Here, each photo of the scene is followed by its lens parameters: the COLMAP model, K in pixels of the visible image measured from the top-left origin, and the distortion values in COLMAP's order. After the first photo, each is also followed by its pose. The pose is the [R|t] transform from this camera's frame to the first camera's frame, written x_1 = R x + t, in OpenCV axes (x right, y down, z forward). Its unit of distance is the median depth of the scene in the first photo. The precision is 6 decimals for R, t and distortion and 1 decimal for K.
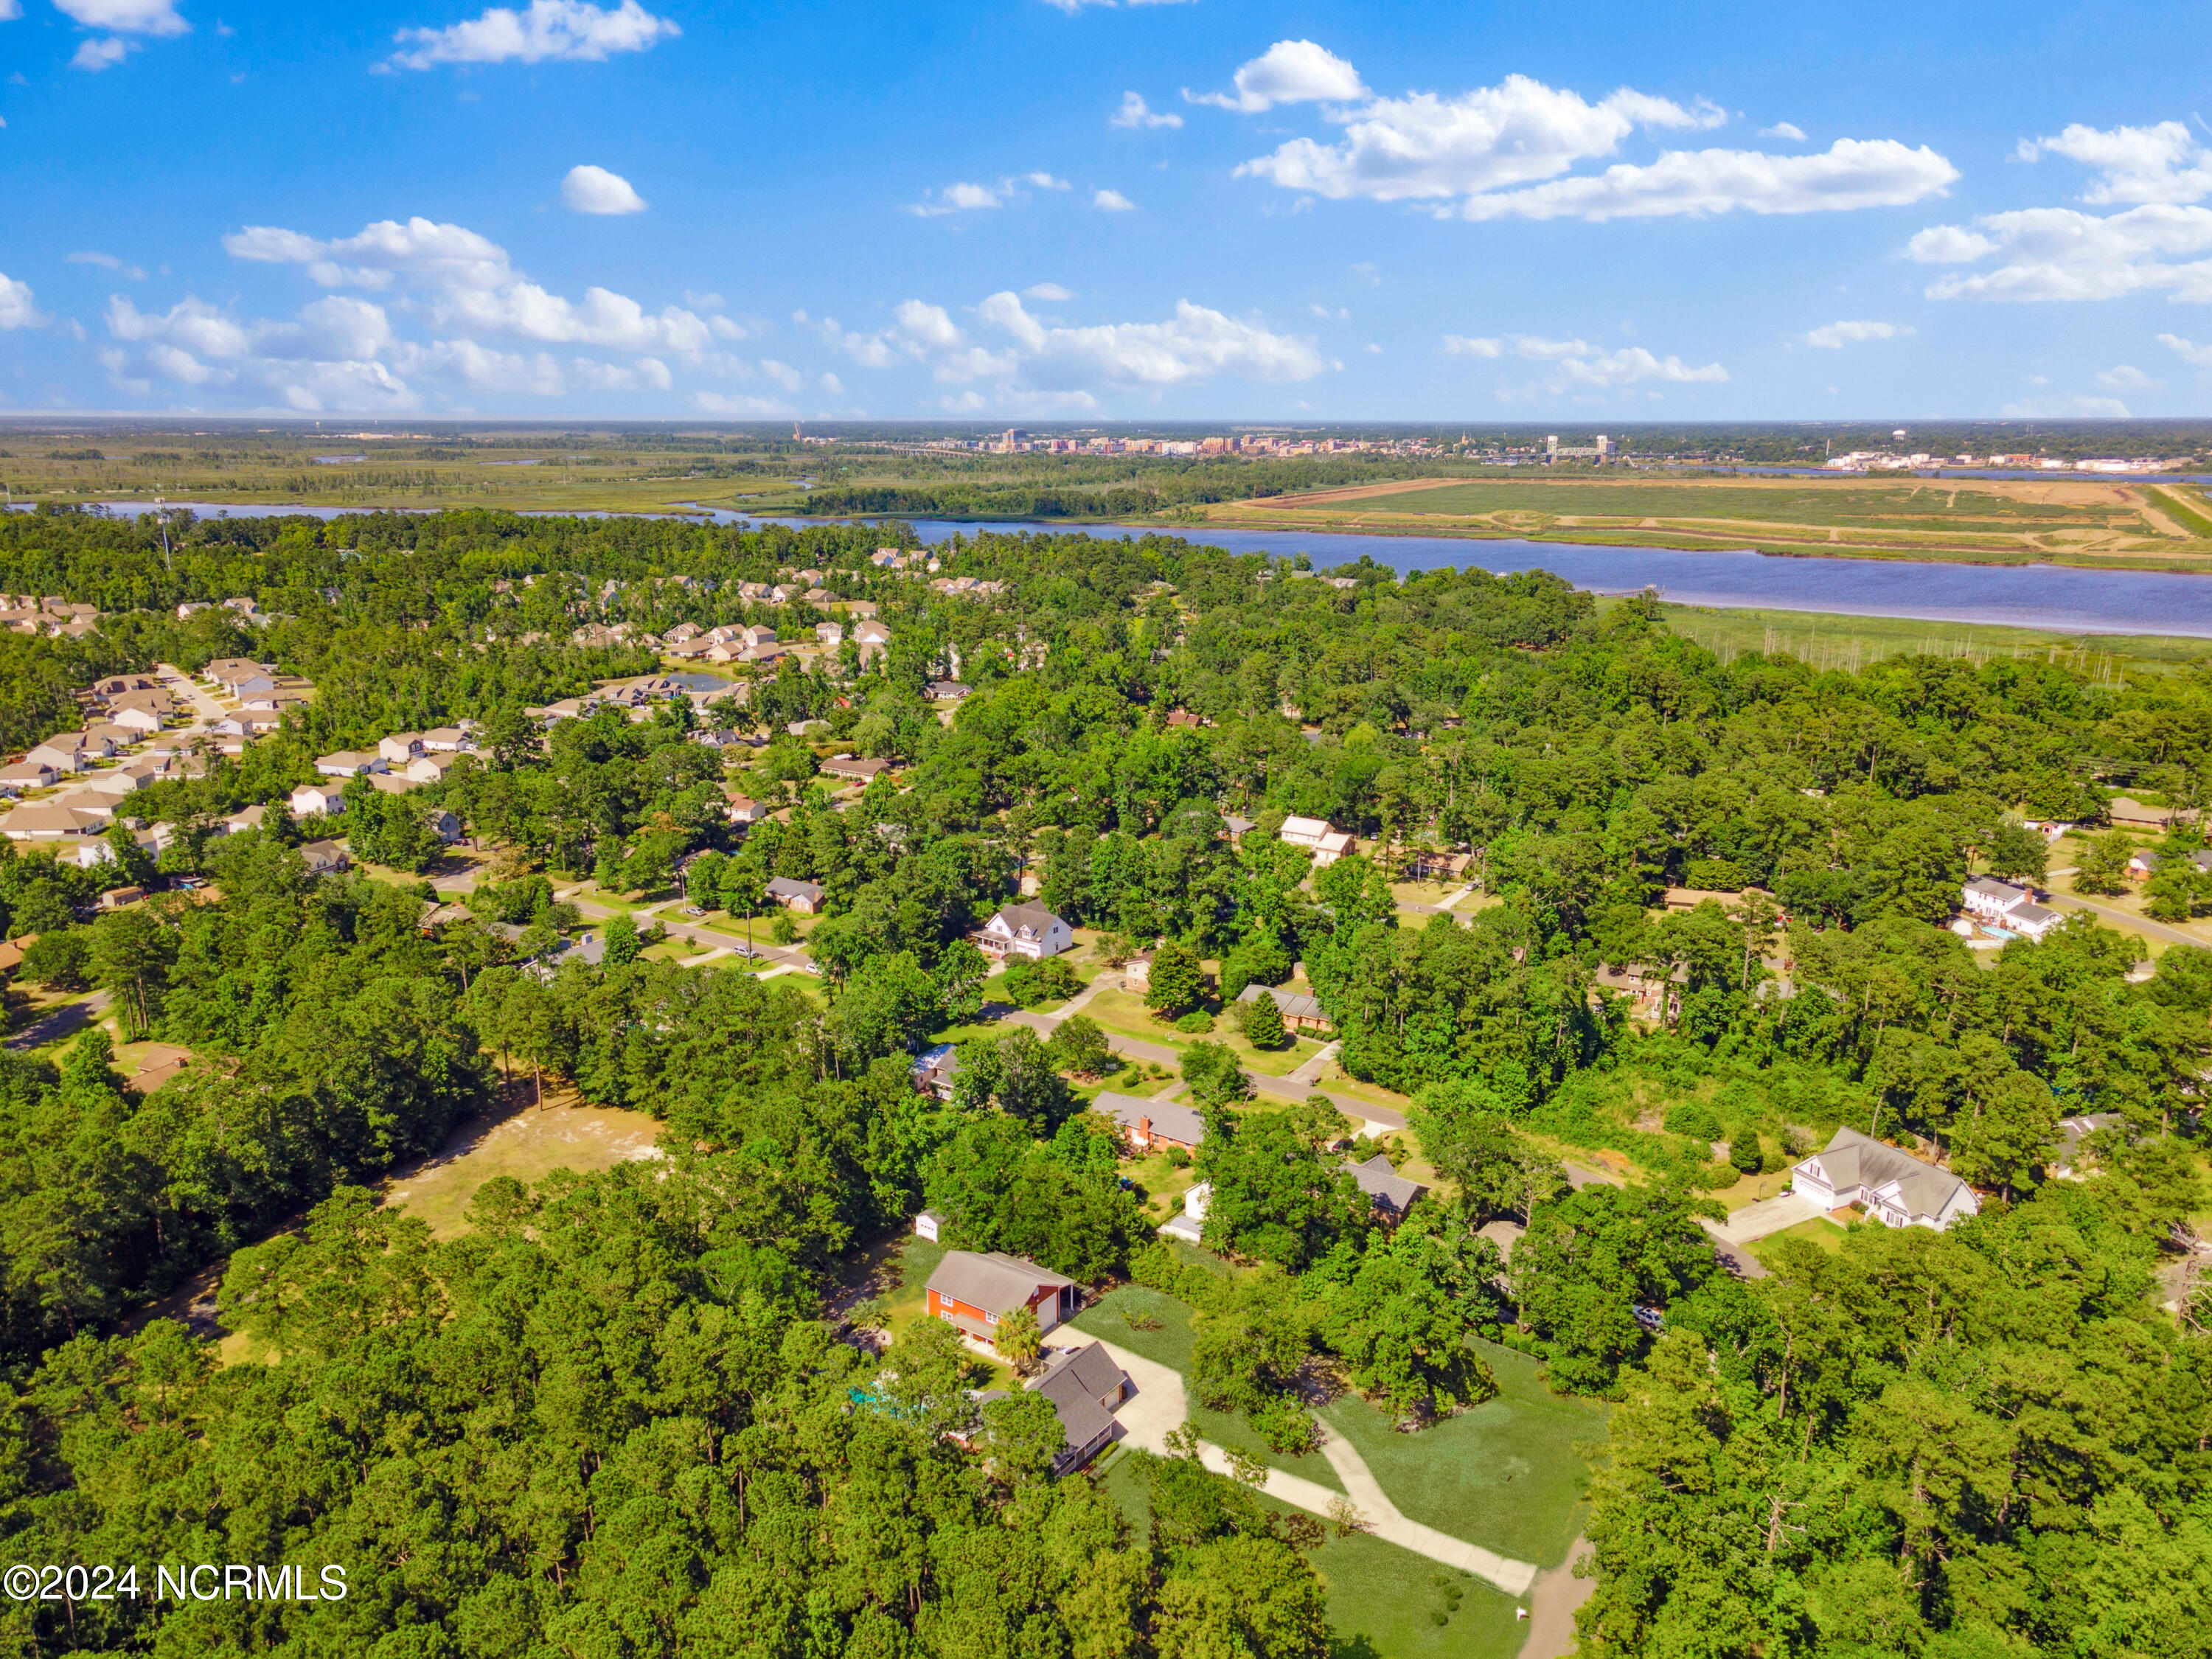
lens RADIAL K [[1596.3, 0, 1106.0], [0, 1596.3, 829.5], [0, 0, 1]] dist [0.046240, 0.010450]
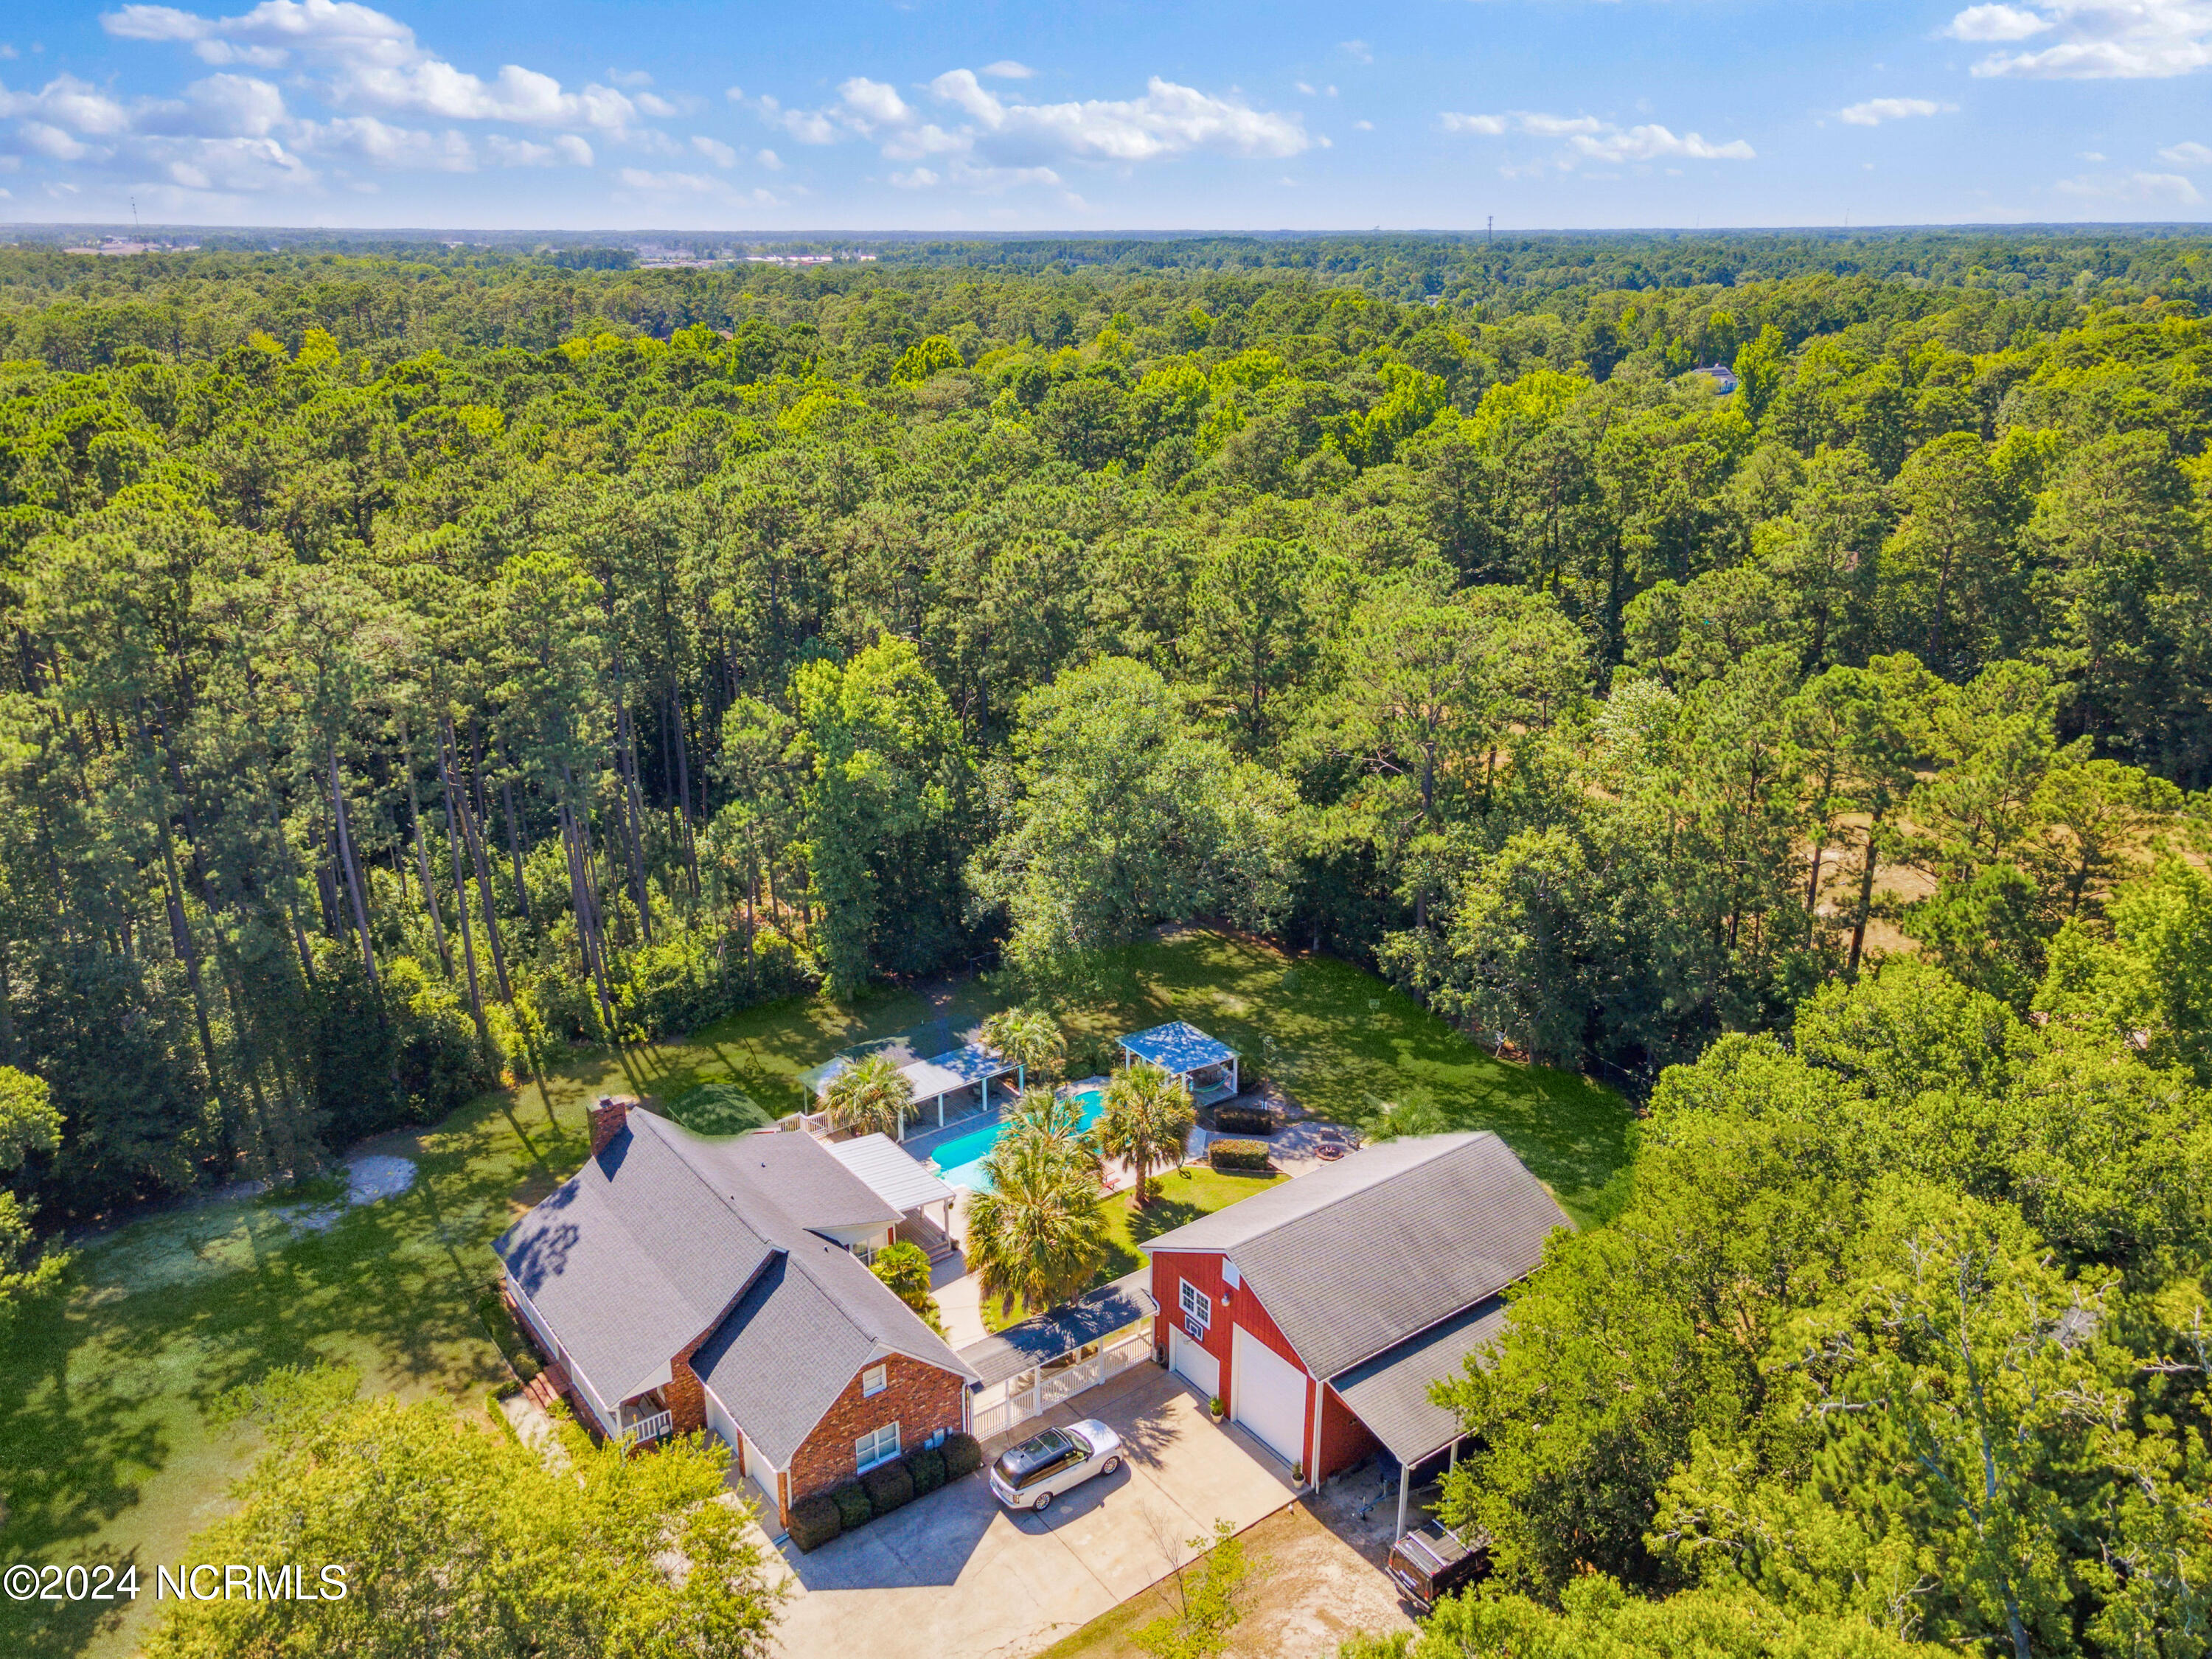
lens RADIAL K [[1691.1, 0, 1106.0], [0, 1691.1, 829.5], [0, 0, 1]] dist [0.002357, 0.054495]
pose [[-0.310621, 0.317788, -0.895838, 0.202243], [-0.231403, 0.888822, 0.395536, 0.089712], [0.921937, 0.330161, -0.202550, 0.940584]]
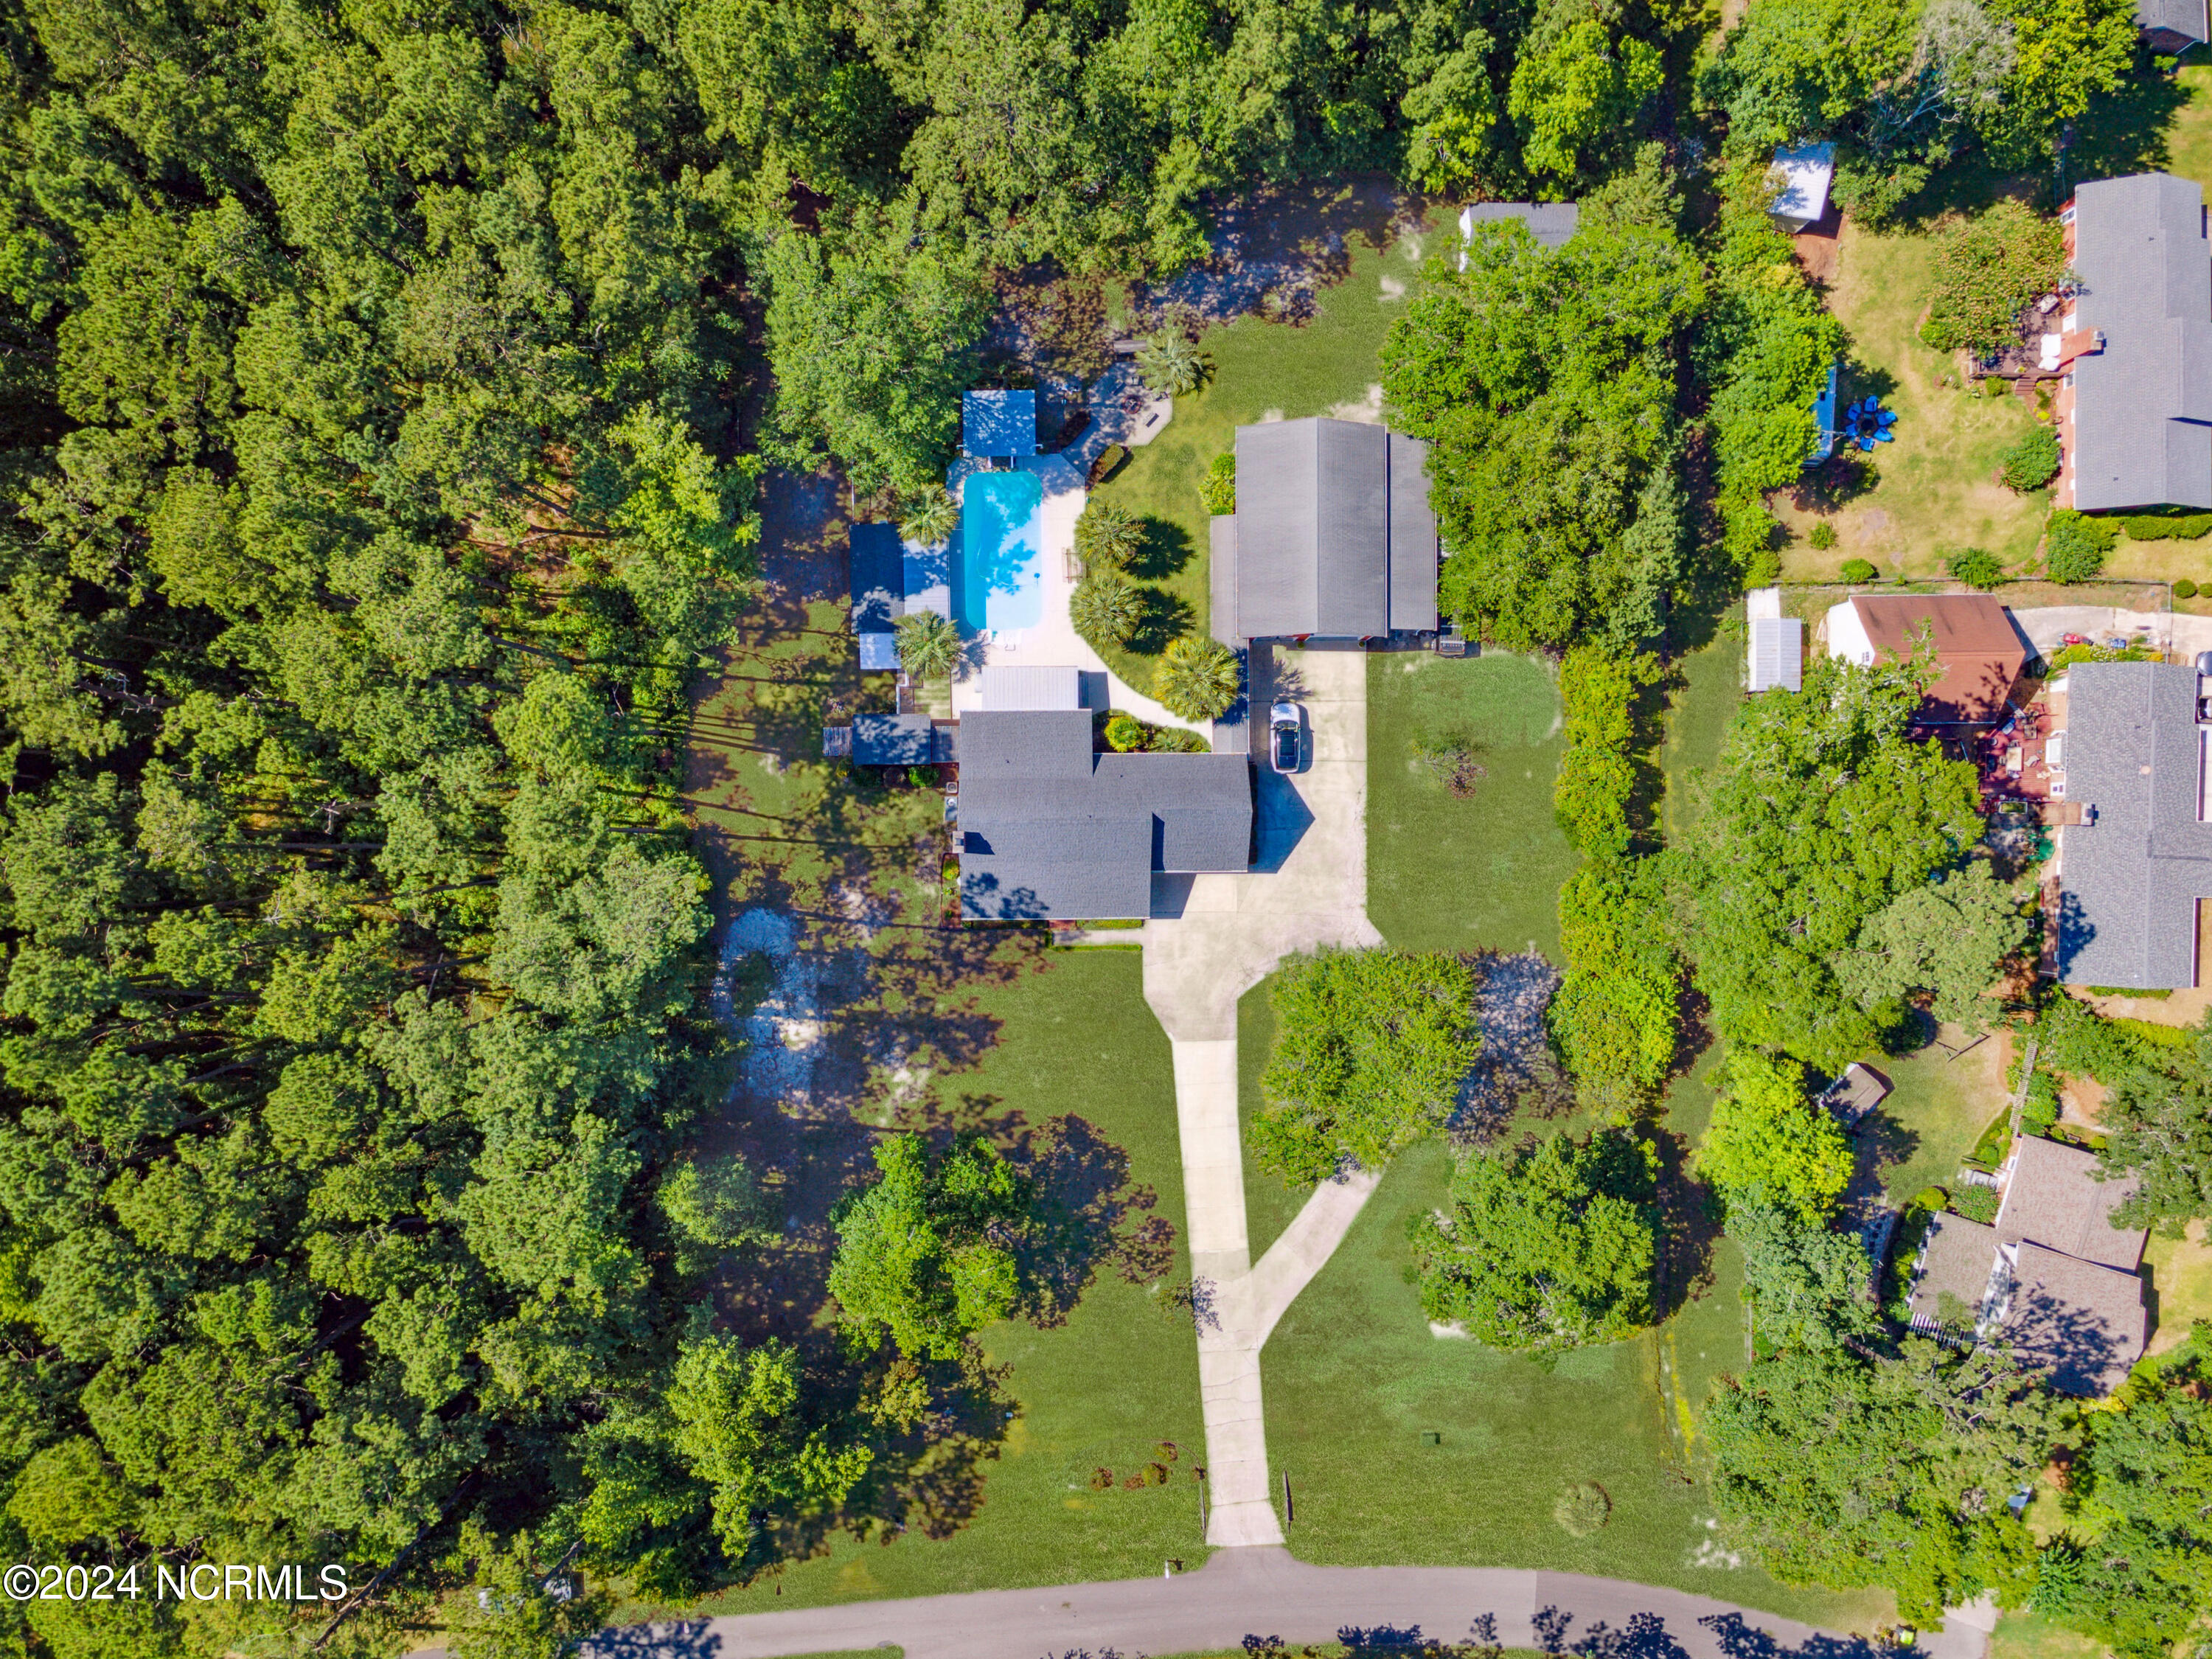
lens RADIAL K [[1575.2, 0, 1125.6], [0, 1575.2, 812.8], [0, 0, 1]] dist [0.045155, -0.001200]
pose [[0.580088, 0.814472, 0.011575, -0.033676], [-0.218048, 0.141576, 0.965614, -0.193662], [0.784827, -0.562665, 0.259721, 0.717534]]
